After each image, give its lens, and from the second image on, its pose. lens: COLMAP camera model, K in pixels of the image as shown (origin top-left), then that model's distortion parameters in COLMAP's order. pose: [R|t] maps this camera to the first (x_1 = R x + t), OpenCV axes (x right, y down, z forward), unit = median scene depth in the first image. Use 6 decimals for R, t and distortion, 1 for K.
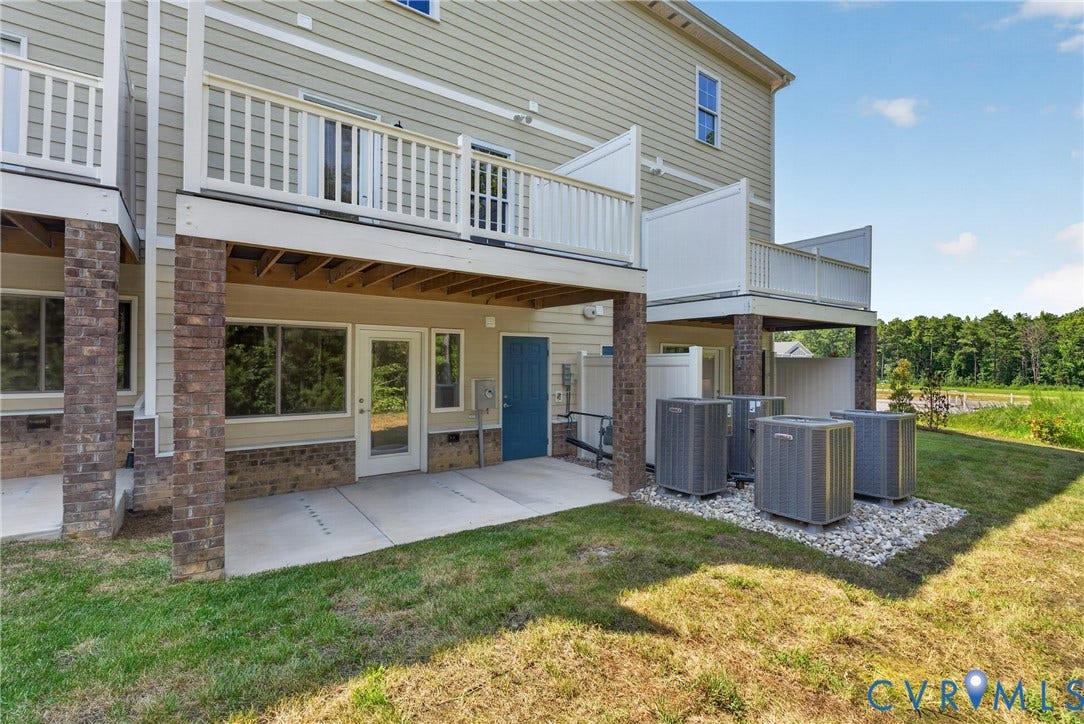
lens RADIAL K [[480.3, 0, 534.4], [0, 480.3, 358.3], [0, 0, 1]] dist [-0.009017, -0.000002]
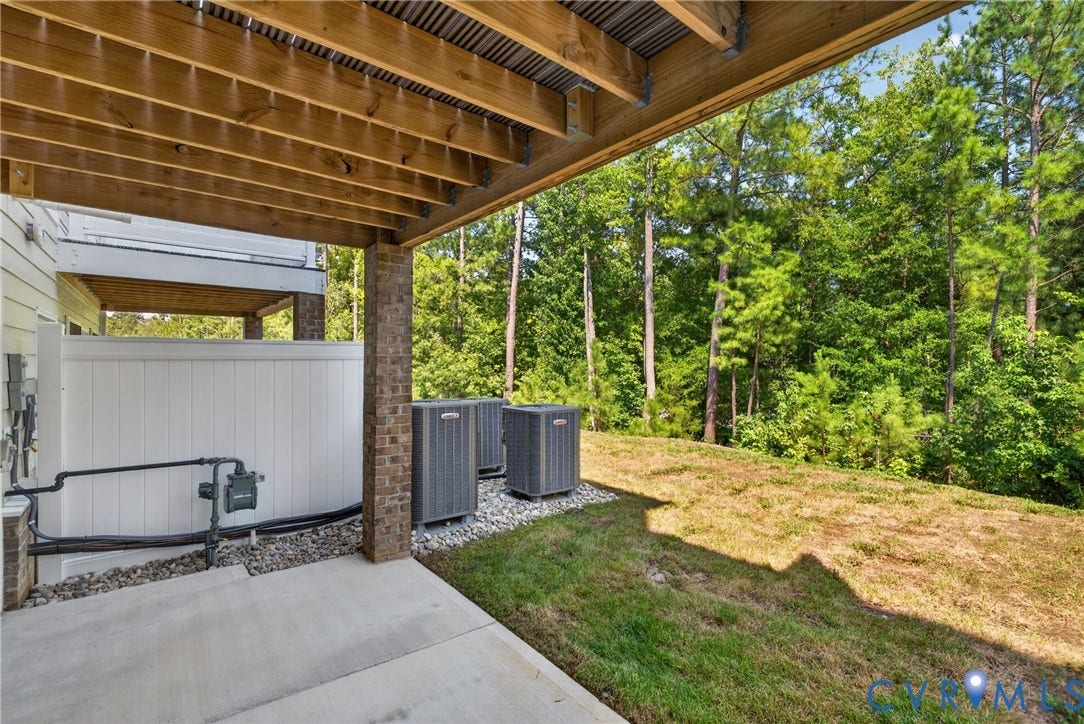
lens RADIAL K [[487.7, 0, 548.5], [0, 487.7, 365.8], [0, 0, 1]] dist [-0.006838, -0.000035]
pose [[-0.066390, -0.005587, 0.997778, -0.639886], [-0.003625, 0.999979, 0.005358, 0.033209], [-0.997787, -0.003261, -0.066409, 1.157099]]
